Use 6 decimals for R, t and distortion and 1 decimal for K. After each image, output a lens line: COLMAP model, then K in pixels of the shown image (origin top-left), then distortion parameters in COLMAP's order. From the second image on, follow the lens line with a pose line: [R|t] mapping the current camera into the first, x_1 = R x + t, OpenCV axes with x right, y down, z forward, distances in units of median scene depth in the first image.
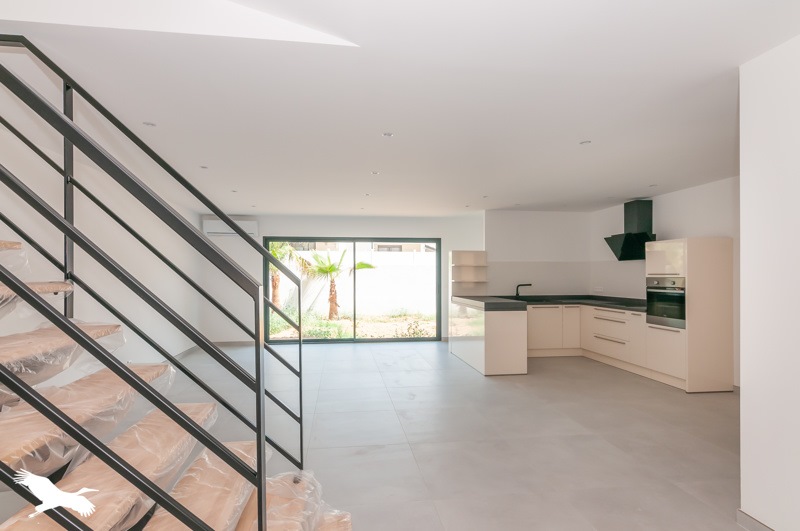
lens RADIAL K [[394.3, 0, 391.8], [0, 394.3, 278.4], [0, 0, 1]] dist [-0.000503, -0.000277]
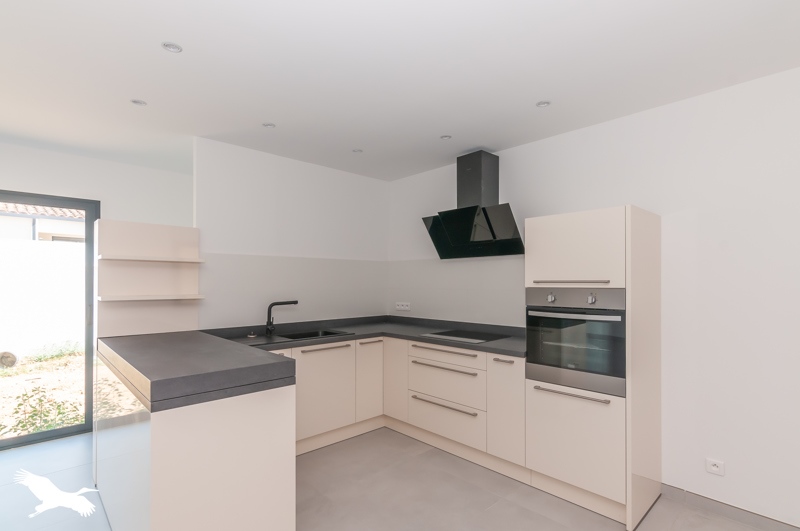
lens RADIAL K [[394.3, 0, 391.8], [0, 394.3, 278.4], [0, 0, 1]] dist [-0.000503, -0.000277]
pose [[0.820892, 0.006052, 0.571051, 0.197378], [0.005259, 0.999821, -0.018155, -0.005627], [-0.571059, 0.017906, 0.820714, 0.617153]]
